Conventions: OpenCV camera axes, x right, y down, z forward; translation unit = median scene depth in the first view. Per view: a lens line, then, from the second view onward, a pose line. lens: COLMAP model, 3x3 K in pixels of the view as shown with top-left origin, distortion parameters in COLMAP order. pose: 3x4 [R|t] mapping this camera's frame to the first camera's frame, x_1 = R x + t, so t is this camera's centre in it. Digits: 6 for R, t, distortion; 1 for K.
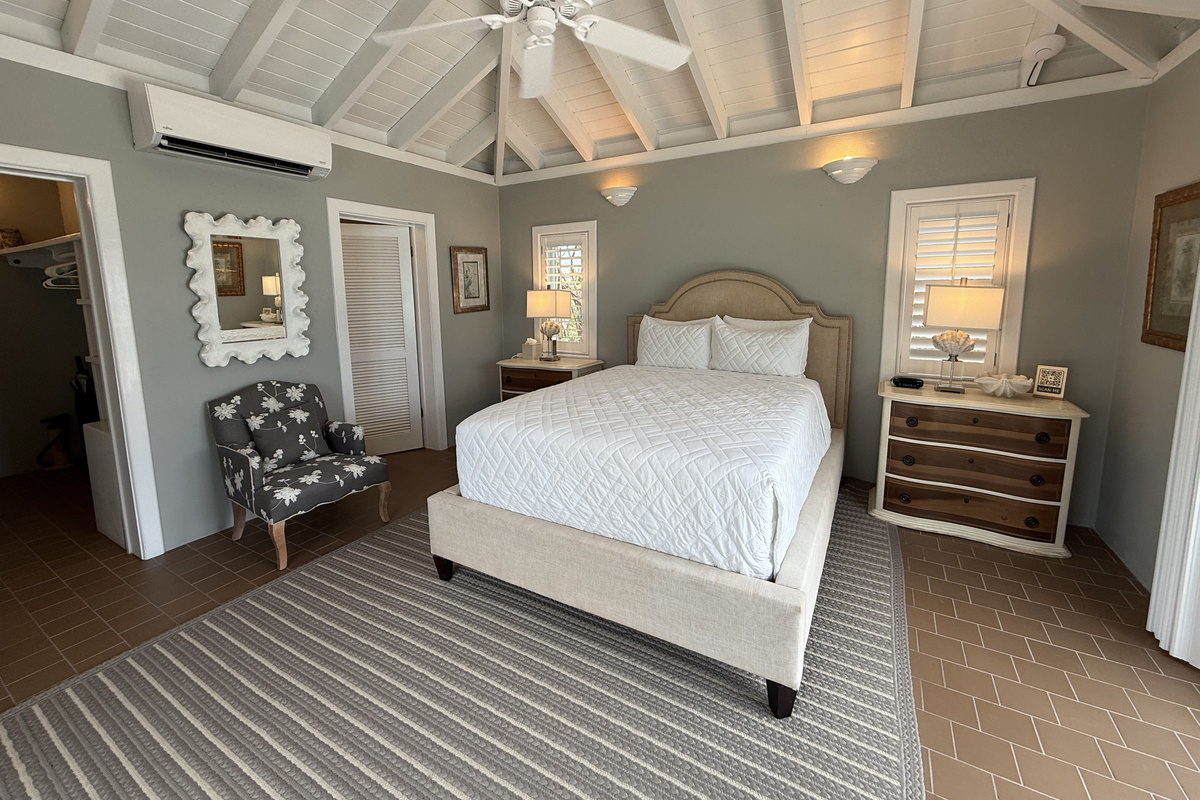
lens RADIAL K [[477.3, 0, 596.7], [0, 477.3, 398.4], [0, 0, 1]] dist [-0.001326, -0.000351]
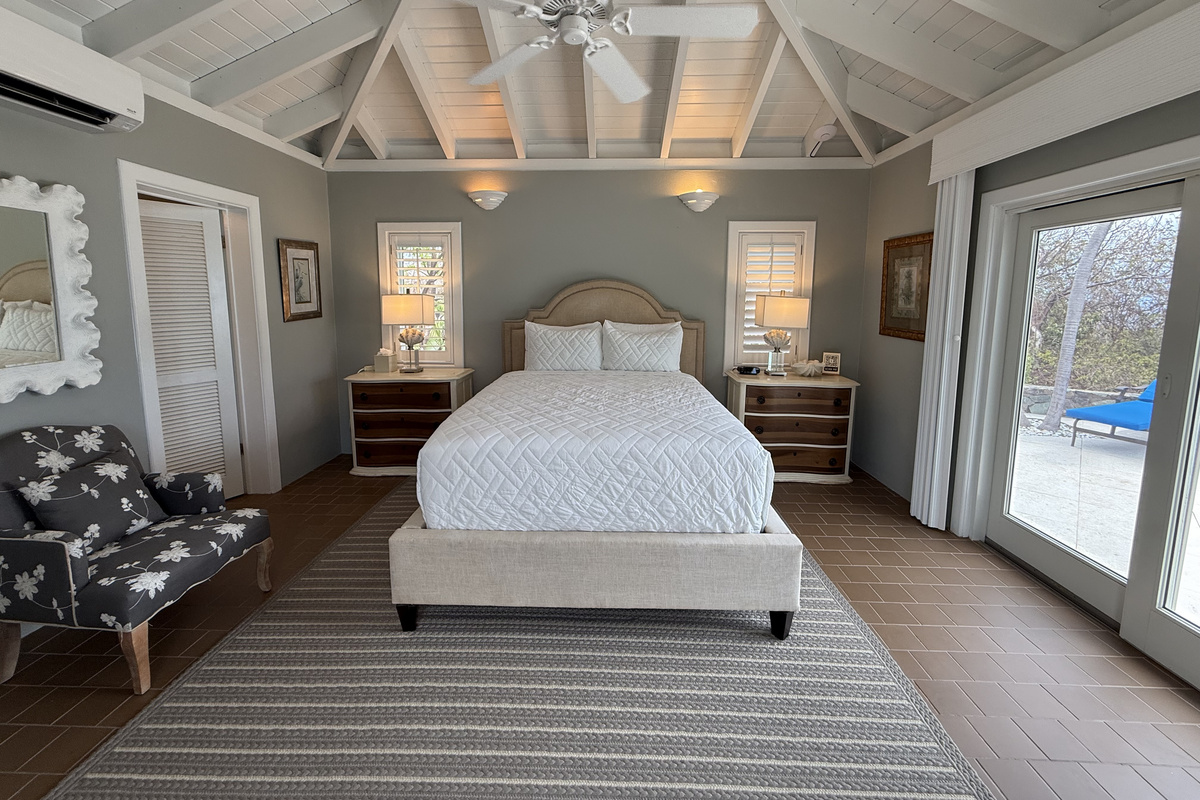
lens RADIAL K [[477.3, 0, 594.5], [0, 477.3, 399.0], [0, 0, 1]] dist [-0.001326, -0.000351]
pose [[0.877043, -0.088392, 0.472210, -0.346107], [0.092954, 0.995576, 0.013716, -0.013465], [-0.471333, 0.031864, 0.881380, 0.063534]]
